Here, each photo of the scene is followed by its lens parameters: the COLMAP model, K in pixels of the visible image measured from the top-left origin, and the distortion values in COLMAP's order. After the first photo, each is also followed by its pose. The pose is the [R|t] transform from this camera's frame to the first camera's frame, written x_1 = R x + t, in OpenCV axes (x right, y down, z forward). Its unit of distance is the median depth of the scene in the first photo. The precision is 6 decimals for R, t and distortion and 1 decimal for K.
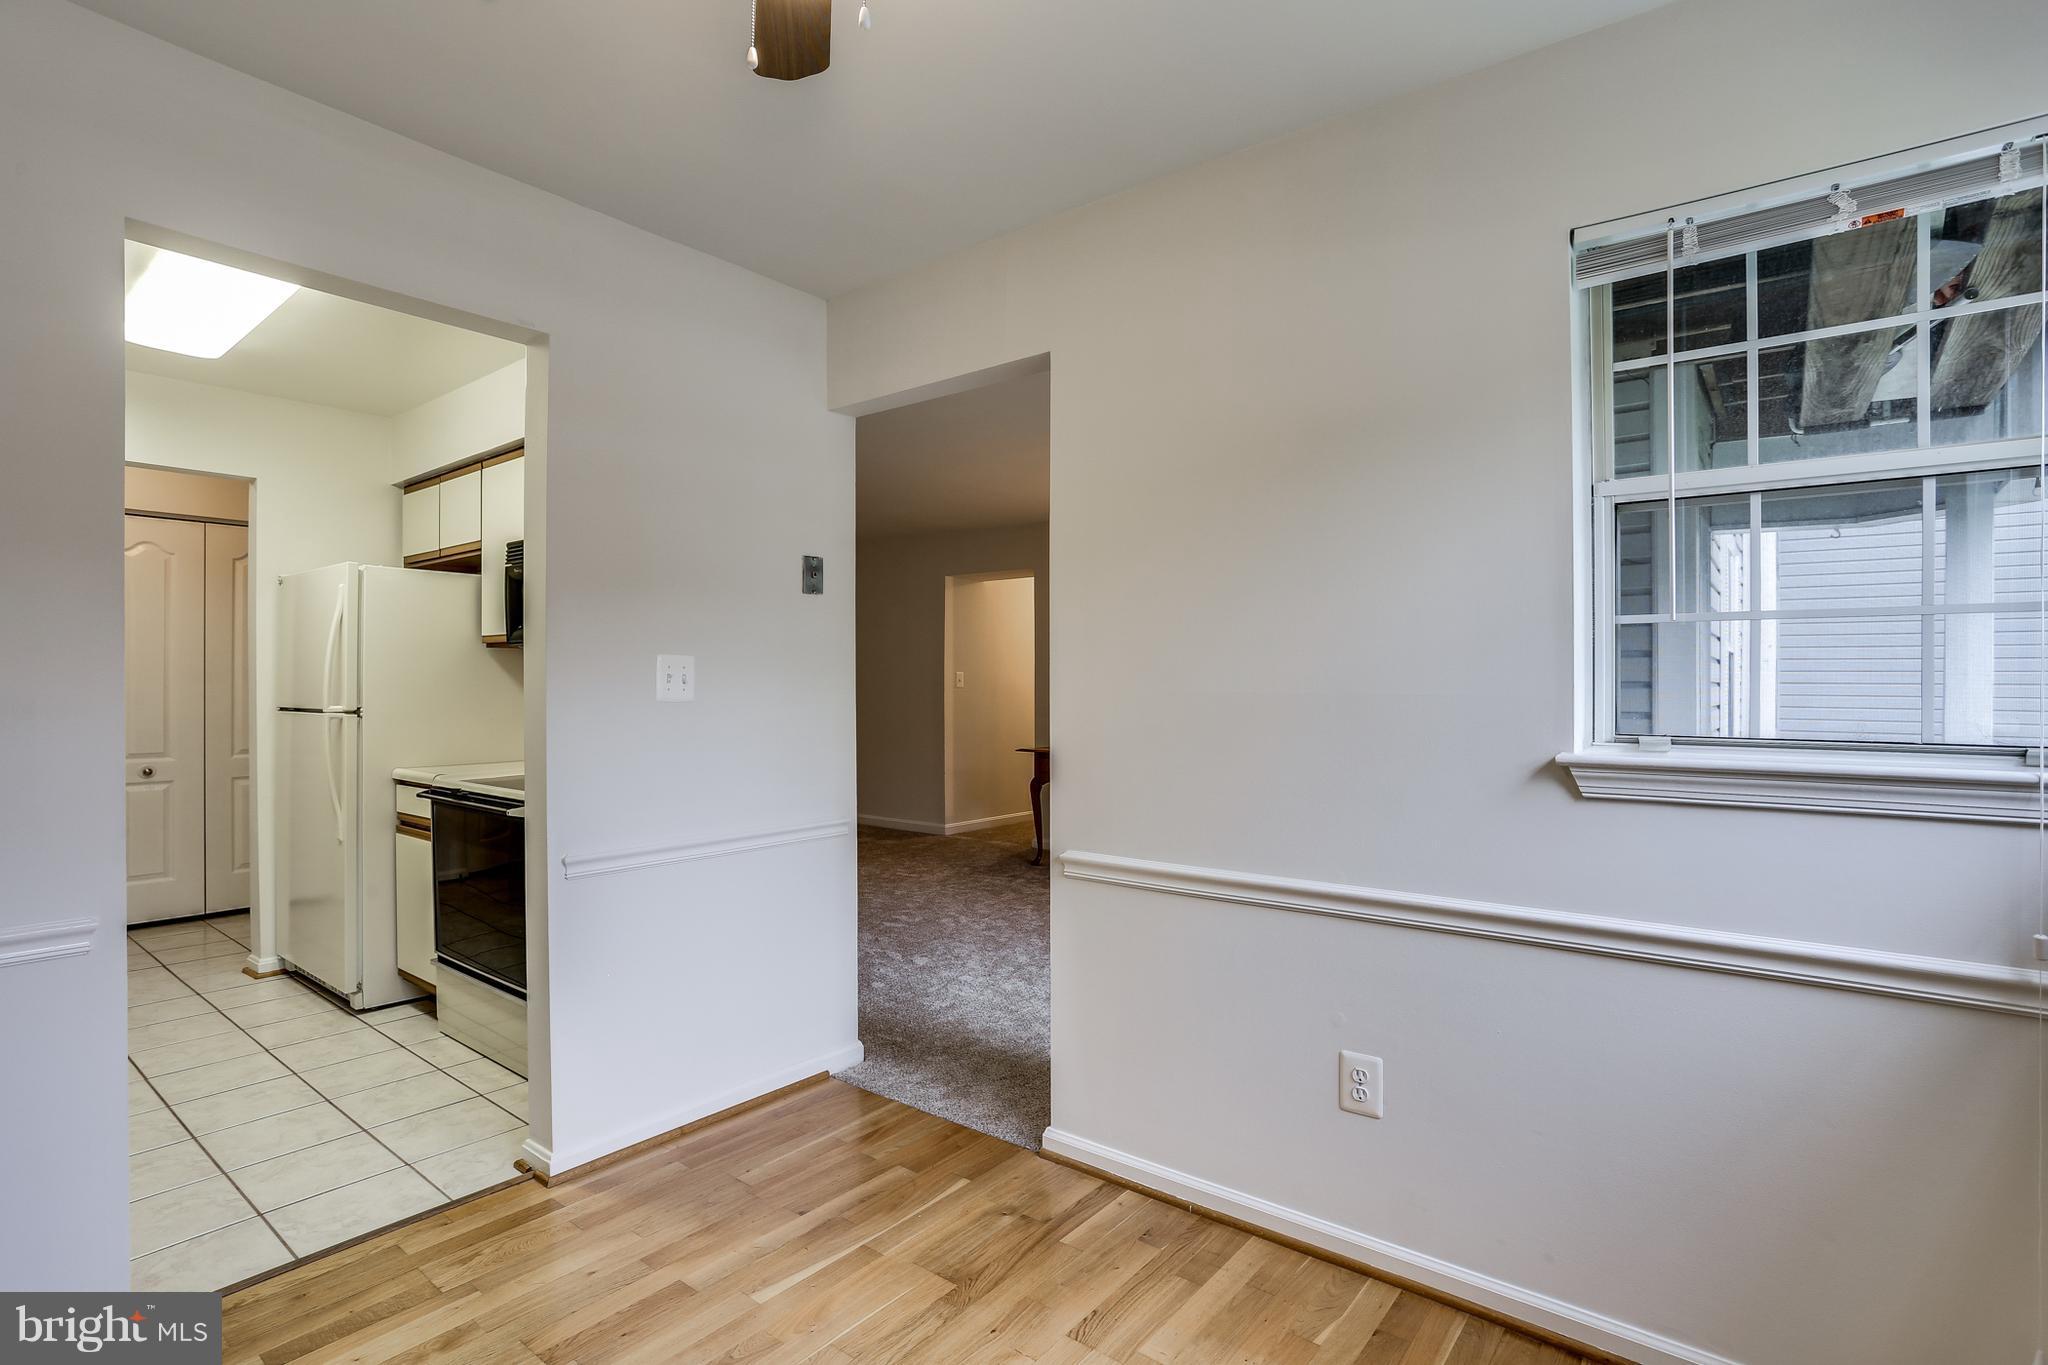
lens RADIAL K [[956.5, 0, 1024.0], [0, 956.5, 682.5], [0, 0, 1]] dist [-0.023883, 0.000646]
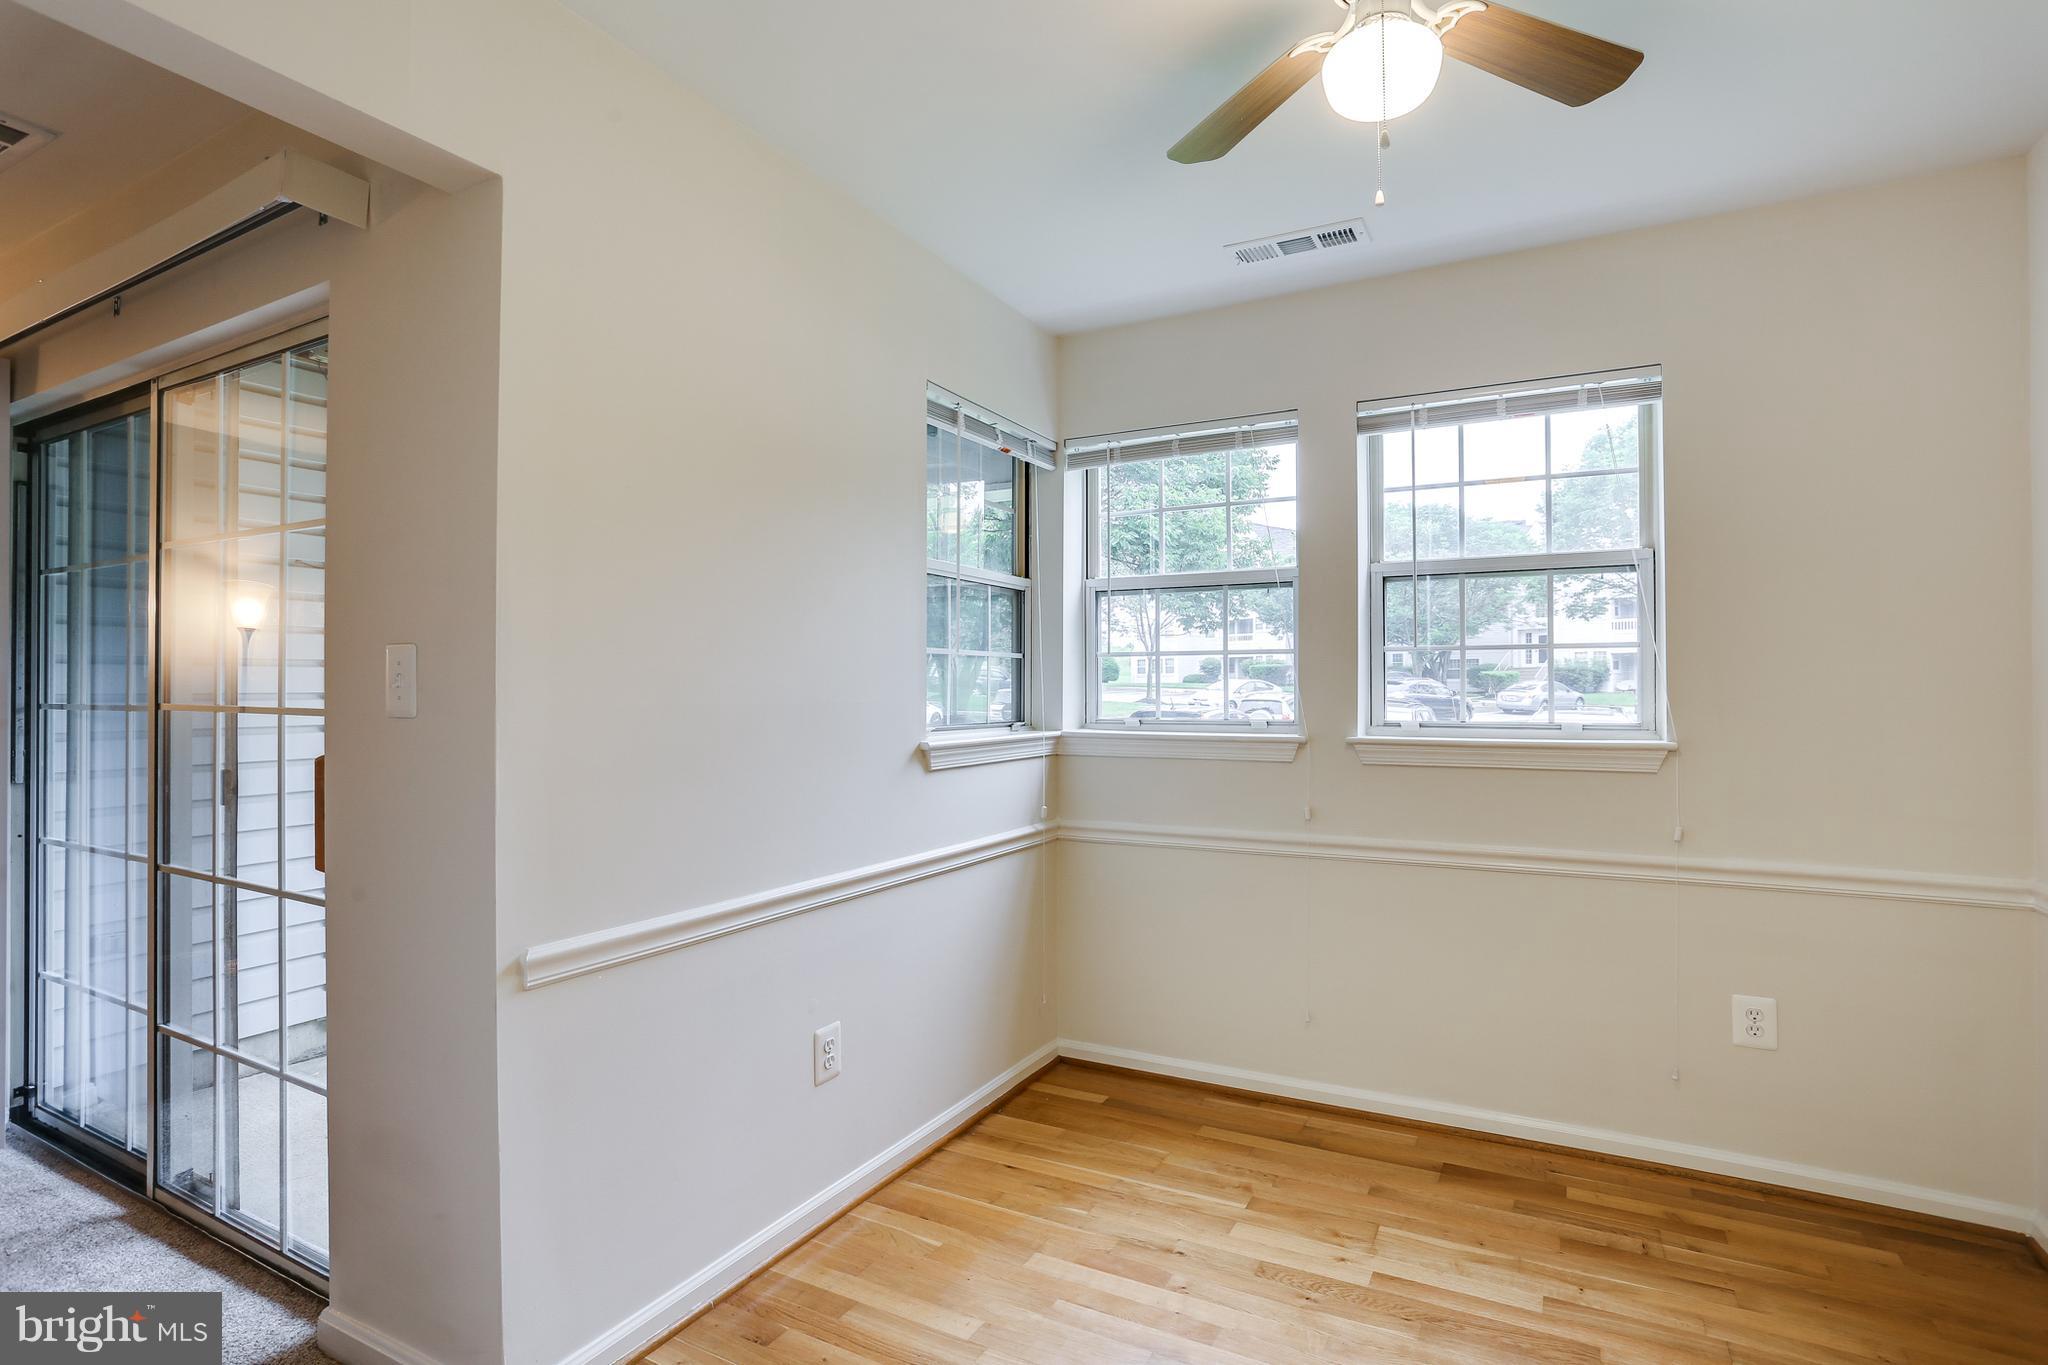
lens RADIAL K [[956.5, 0, 1024.0], [0, 956.5, 682.5], [0, 0, 1]] dist [-0.023883, 0.000646]
pose [[-0.125327, 0.009986, 0.992065, -0.645880], [-0.001755, 0.999946, -0.010287, 0.000088], [-0.992114, -0.003030, -0.125303, 0.750530]]
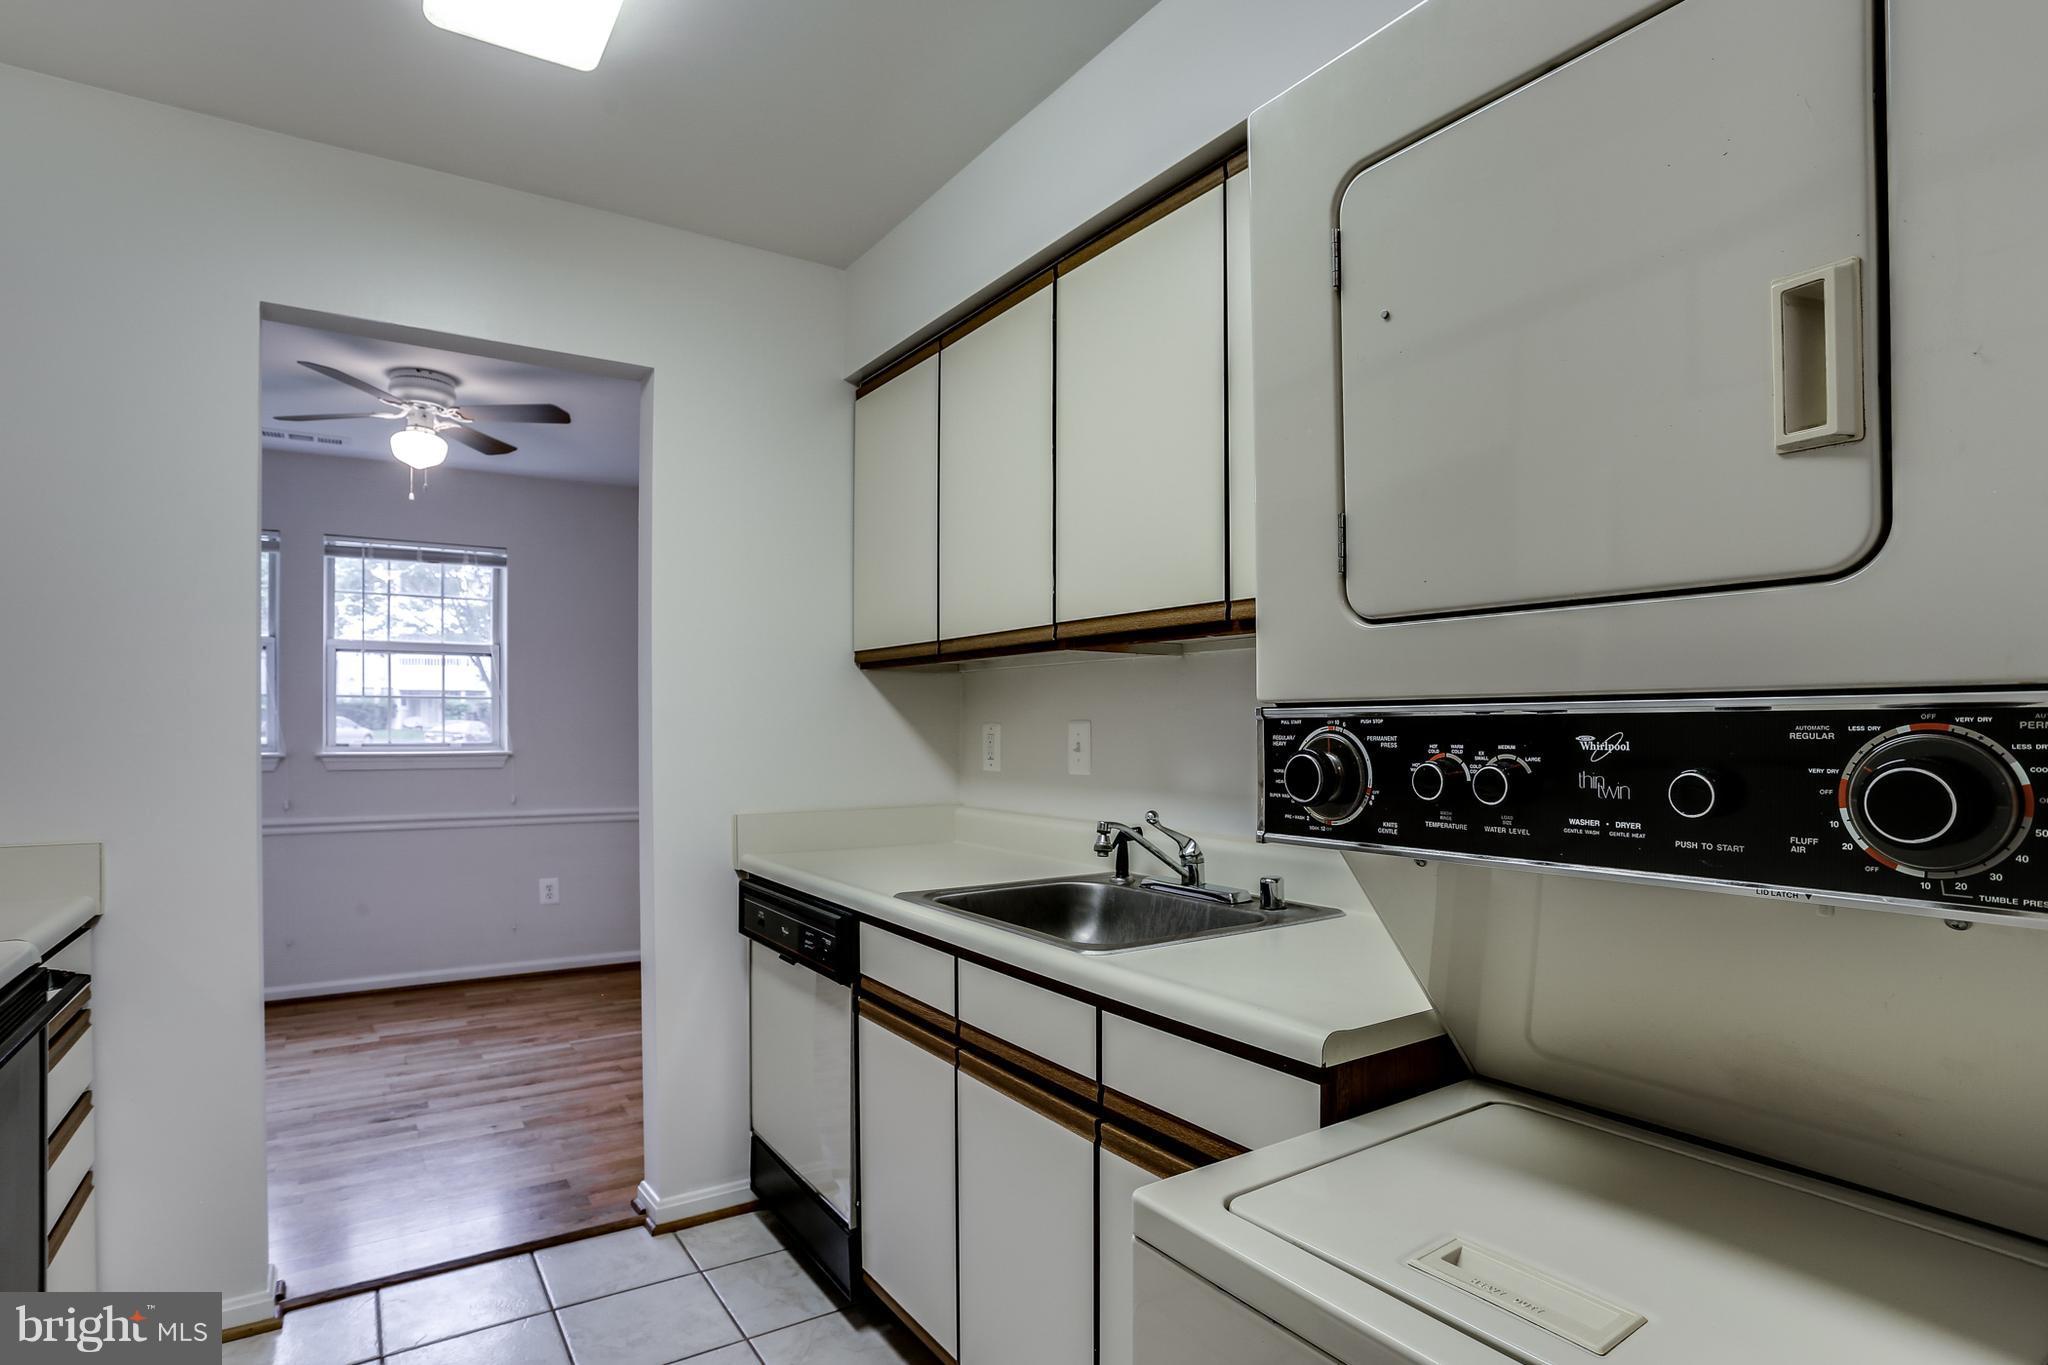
lens RADIAL K [[1021.5, 0, 1021.9], [0, 1021.5, 740.7], [0, 0, 1]] dist [-0.042647, 0.001443]
pose [[-0.946882, -0.003080, 0.321567, -1.226734], [0.000231, 0.999947, 0.010257, 0.009090], [-0.321582, 0.009786, -0.946831, 1.386244]]
